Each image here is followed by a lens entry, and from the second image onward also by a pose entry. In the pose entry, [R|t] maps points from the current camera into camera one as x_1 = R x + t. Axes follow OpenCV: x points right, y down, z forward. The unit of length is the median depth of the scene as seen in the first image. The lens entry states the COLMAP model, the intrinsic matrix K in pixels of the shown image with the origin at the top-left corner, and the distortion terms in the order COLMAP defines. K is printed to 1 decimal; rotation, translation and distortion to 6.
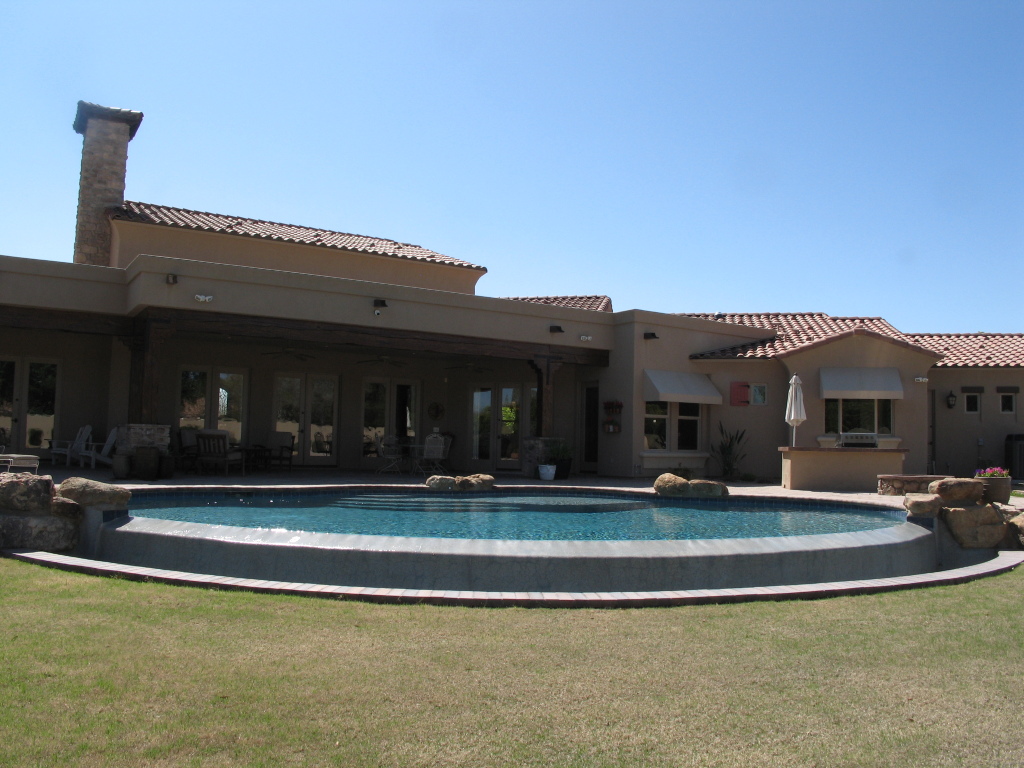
lens RADIAL K [[832.3, 0, 514.8], [0, 832.3, 406.1], [0, 0, 1]] dist [-0.134223, 0.001555]
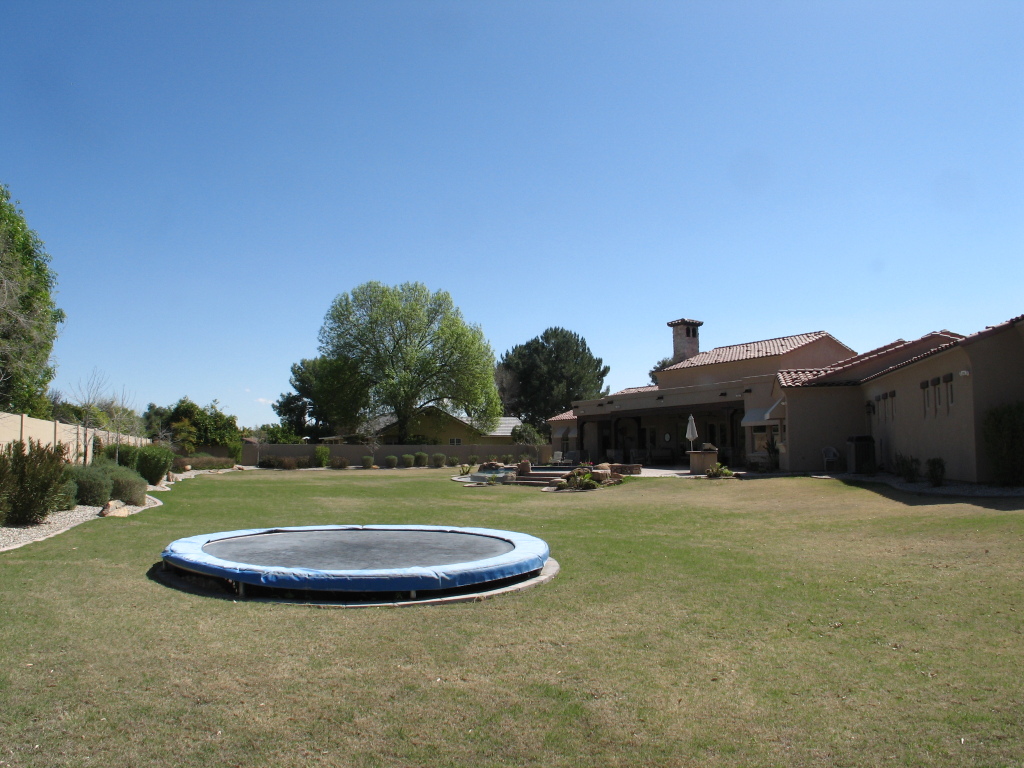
lens RADIAL K [[832.3, 0, 514.8], [0, 832.3, 406.1], [0, 0, 1]] dist [-0.134223, 0.001555]
pose [[-0.040945, -0.071469, -0.996602, 2.130044], [0.062289, 0.995316, -0.073935, 0.055398], [0.997218, -0.065105, -0.036301, 0.564312]]
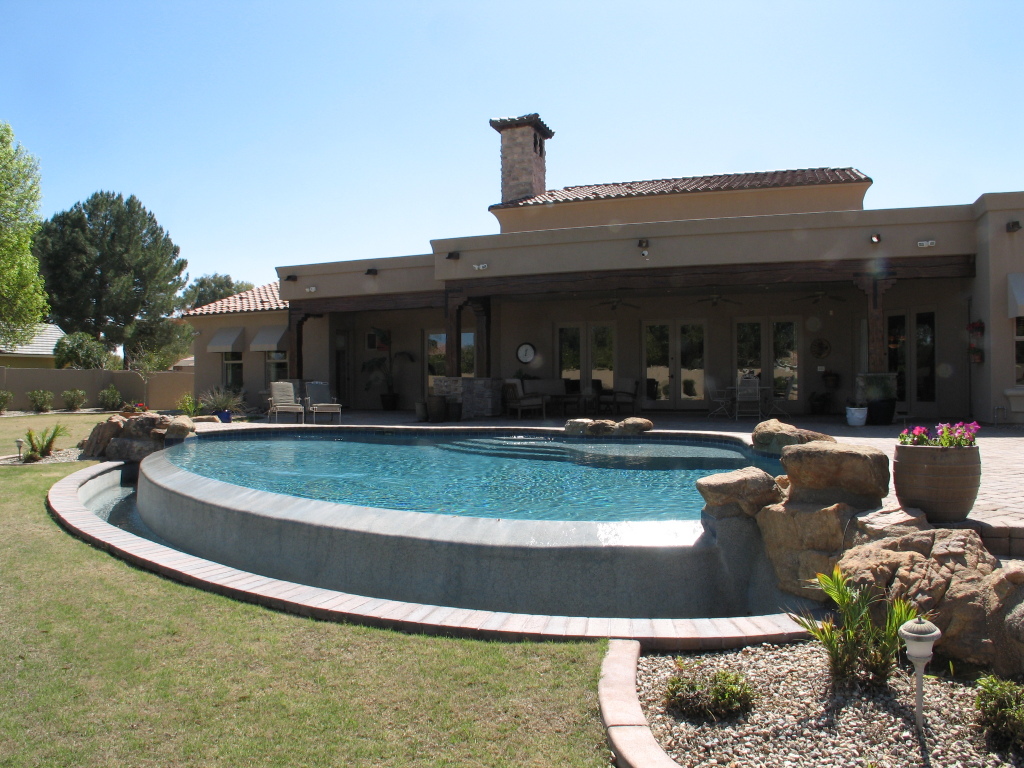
lens RADIAL K [[758.4, 0, 503.5], [0, 758.4, 386.3], [0, 0, 1]] dist [-0.200126, 0.088326]
pose [[0.577555, -0.018624, -0.816139, 0.412195], [0.057097, 0.998213, 0.017627, 0.017752], [0.814352, -0.056780, 0.577587, 0.297203]]
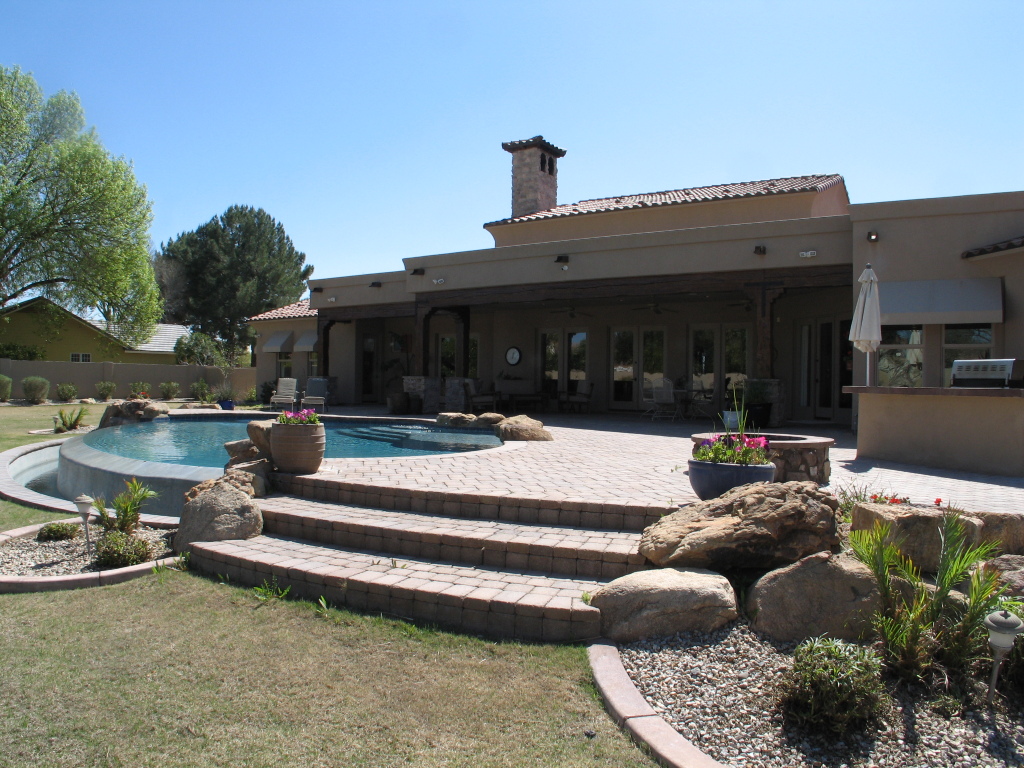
lens RADIAL K [[769.9, 0, 512.0], [0, 769.9, 384.0], [0, 0, 1]] dist [-0.212655, 0.105709]
pose [[0.385985, -0.012652, -0.922418, 0.661279], [0.040522, 0.999173, 0.003252, 0.031039], [0.921614, -0.038634, 0.386179, 0.472956]]
